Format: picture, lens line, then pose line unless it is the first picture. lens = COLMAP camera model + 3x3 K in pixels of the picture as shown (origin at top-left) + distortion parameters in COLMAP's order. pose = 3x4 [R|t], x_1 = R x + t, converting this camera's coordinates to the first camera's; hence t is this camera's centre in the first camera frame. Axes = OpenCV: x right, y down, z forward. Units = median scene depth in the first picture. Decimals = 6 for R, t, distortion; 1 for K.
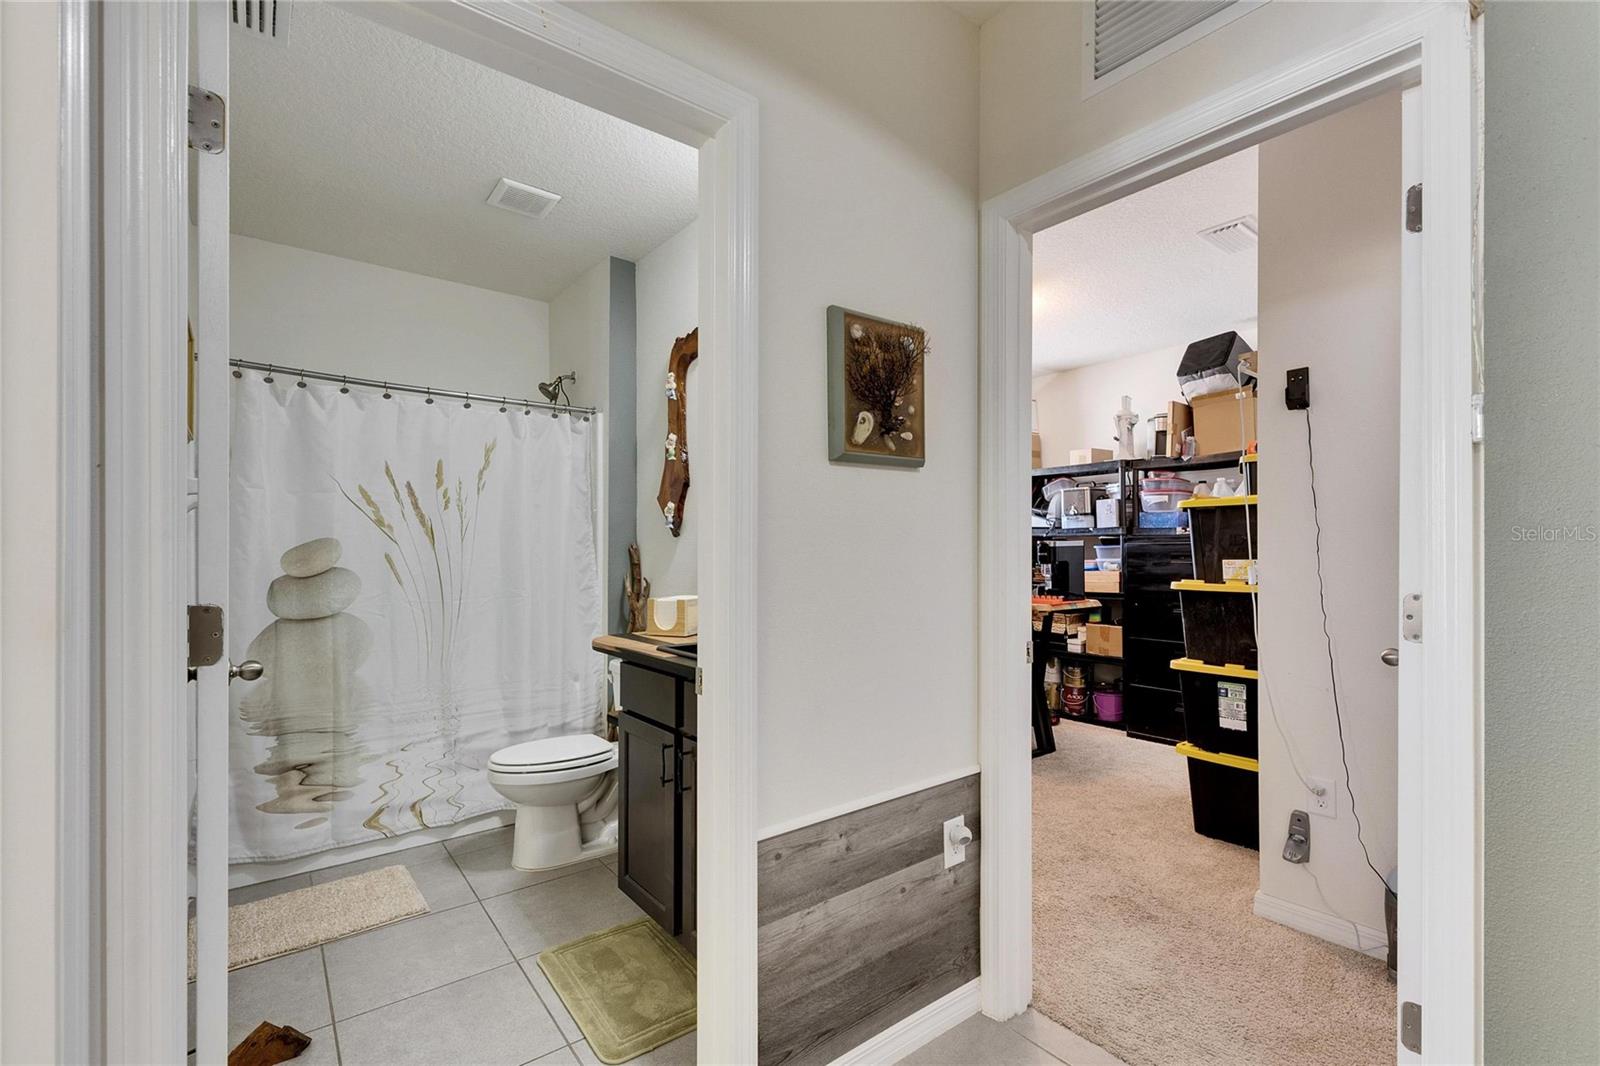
lens RADIAL K [[705.6, 0, 802.8], [0, 705.6, 550.2], [0, 0, 1]] dist [0.009095, -0.001589]
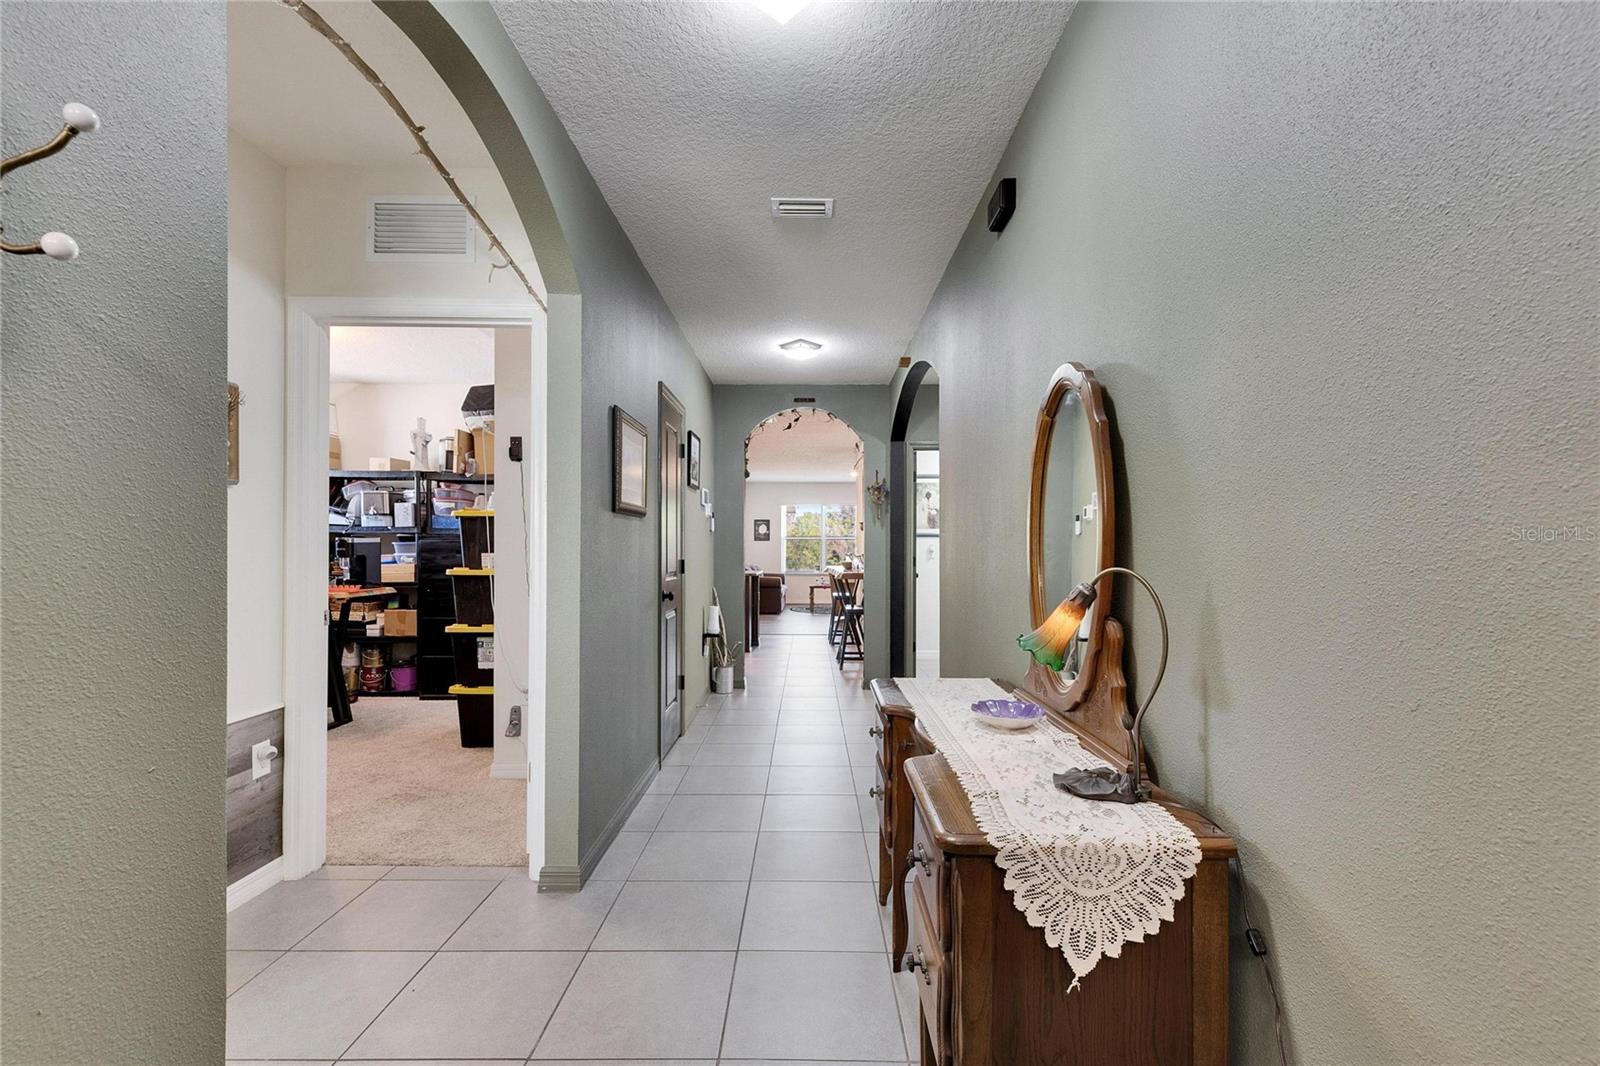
lens RADIAL K [[705.6, 0, 807.5], [0, 705.6, 545.8], [0, 0, 1]] dist [0.009095, -0.001589]
pose [[0.617569, 0.004354, 0.786504, -0.087158], [-0.004987, 0.999986, -0.001620, -0.001879], [-0.786501, -0.002922, 0.617582, -0.275432]]
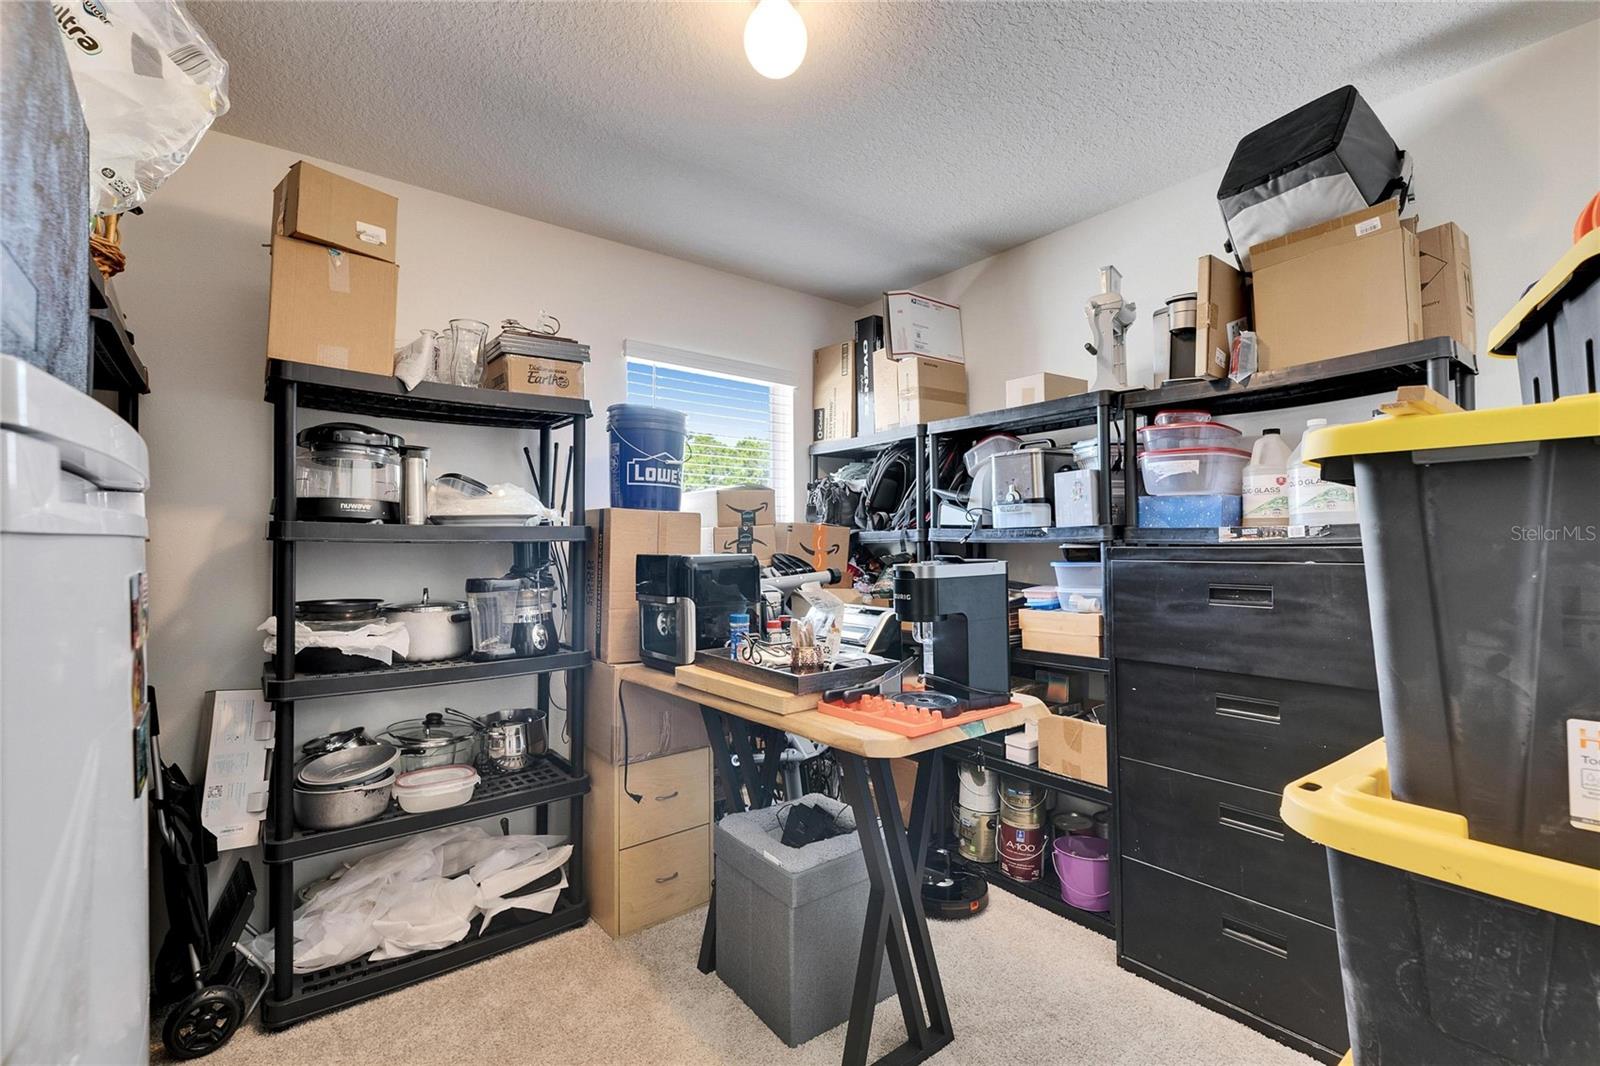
lens RADIAL K [[705.6, 0, 802.4], [0, 705.6, 531.0], [0, 0, 1]] dist [0.009095, -0.001589]
pose [[0.999999, -0.001518, -0.000254, 0.253107], [0.001514, 0.999884, -0.015156, -0.023424], [0.000277, 0.015156, 0.999885, 0.531008]]
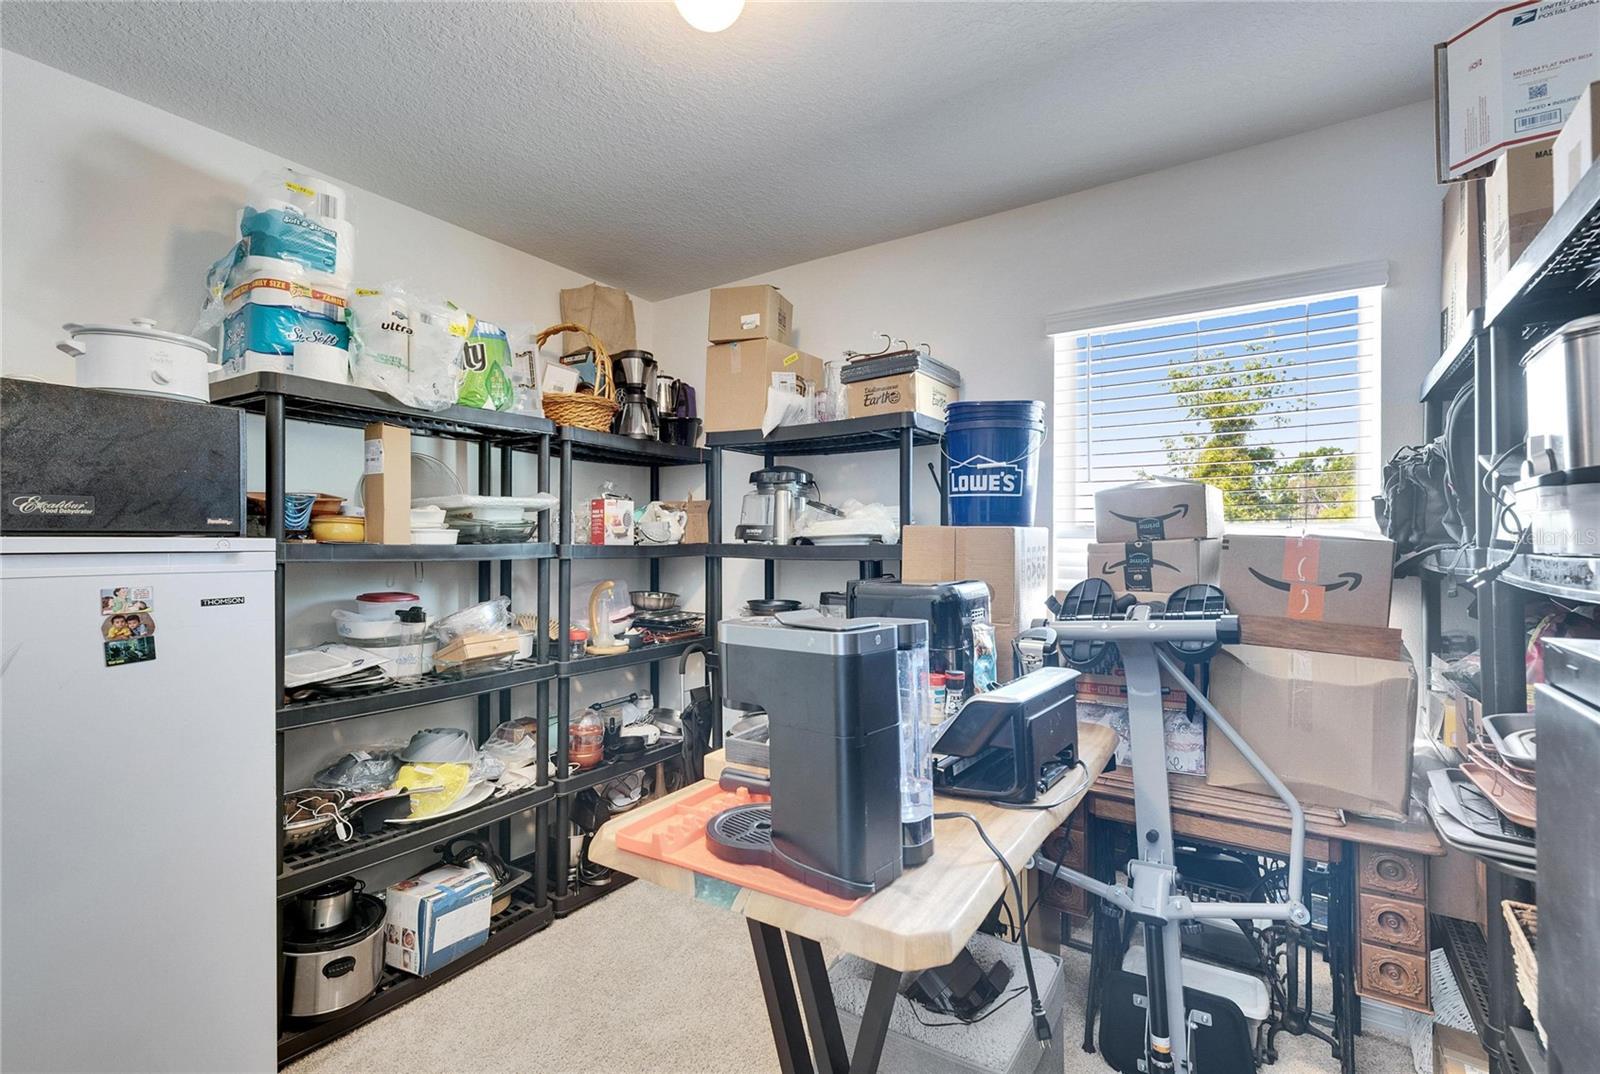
lens RADIAL K [[718.3, 0, 802.1], [0, 718.3, 538.1], [0, 0, 1]] dist [0.004097, 0.000416]
pose [[0.311200, -0.001989, -0.950342, 0.424160], [0.001130, 0.999998, -0.001723, -0.032285], [0.950344, -0.000538, 0.311202, 0.701347]]
